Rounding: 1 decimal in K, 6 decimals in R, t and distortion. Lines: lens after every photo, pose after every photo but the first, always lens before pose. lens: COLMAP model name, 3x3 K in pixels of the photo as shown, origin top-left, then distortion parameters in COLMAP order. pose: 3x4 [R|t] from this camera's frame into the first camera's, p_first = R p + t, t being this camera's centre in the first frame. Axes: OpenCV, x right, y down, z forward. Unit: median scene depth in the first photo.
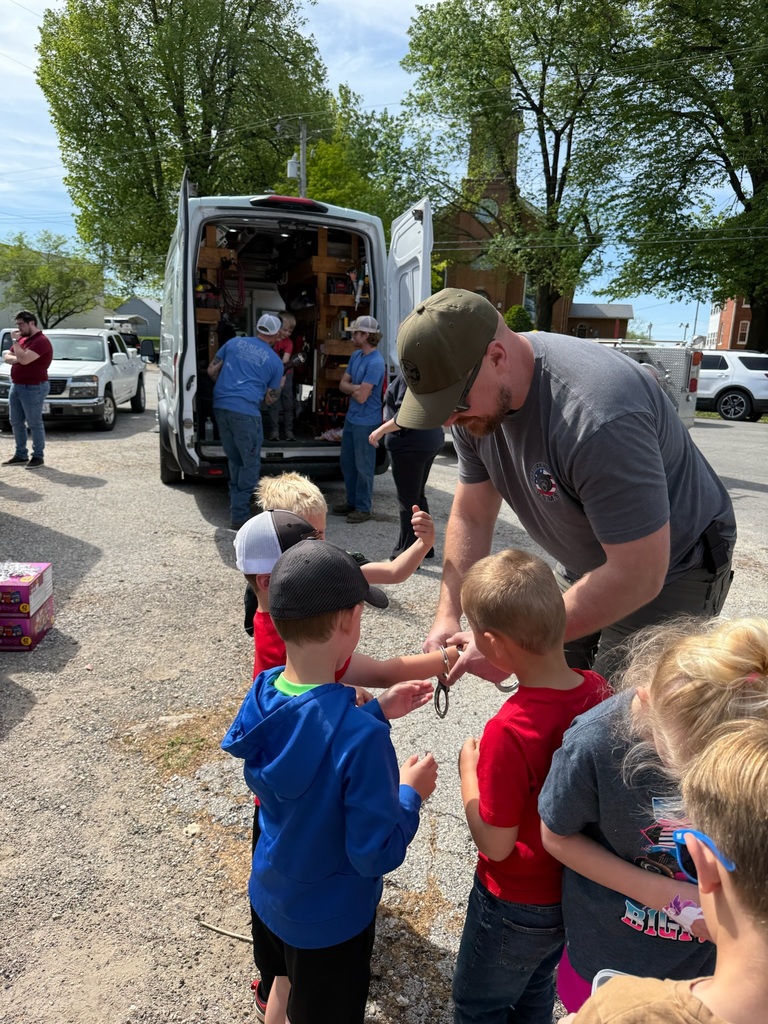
lens RADIAL K [[720.5, 0, 384.0], [0, 720.5, 512.0], [0, 0, 1]] dist [-0.007120, -0.005188]
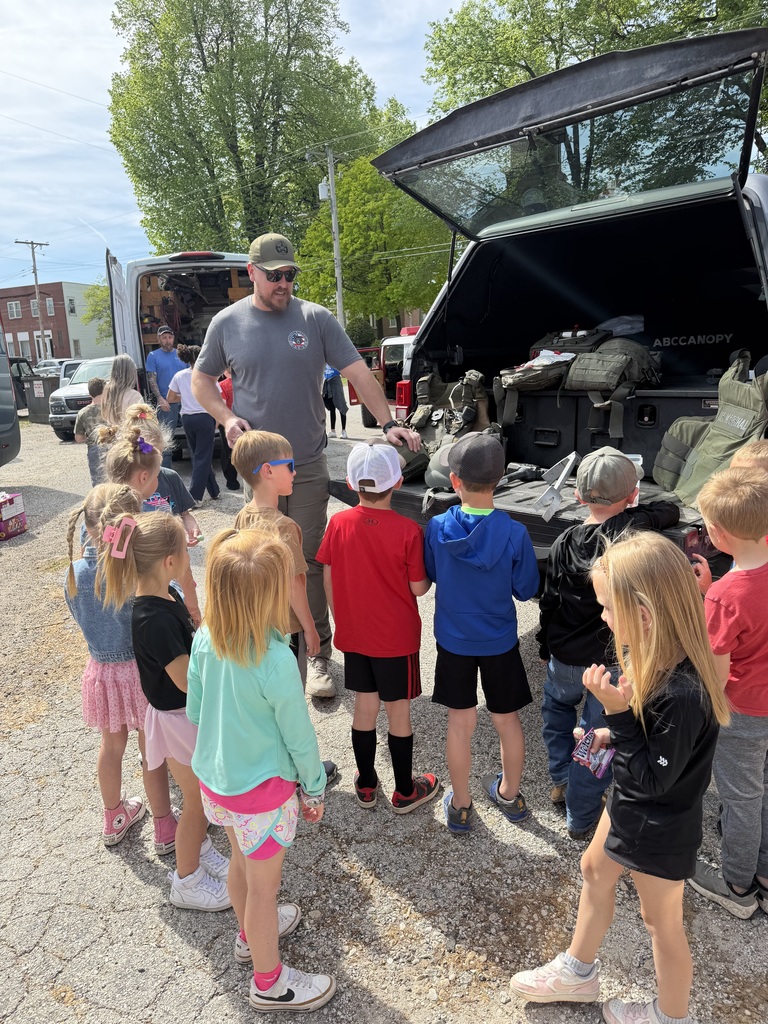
lens RADIAL K [[739.1, 0, 384.0], [0, 739.1, 512.0], [0, 0, 1]] dist [-0.000982, -0.002981]
pose [[0.985400, -0.065342, -0.157218, 0.082754], [0.064365, 0.997862, -0.011299, 0.023207], [0.157620, 0.001014, 0.987499, -0.075656]]
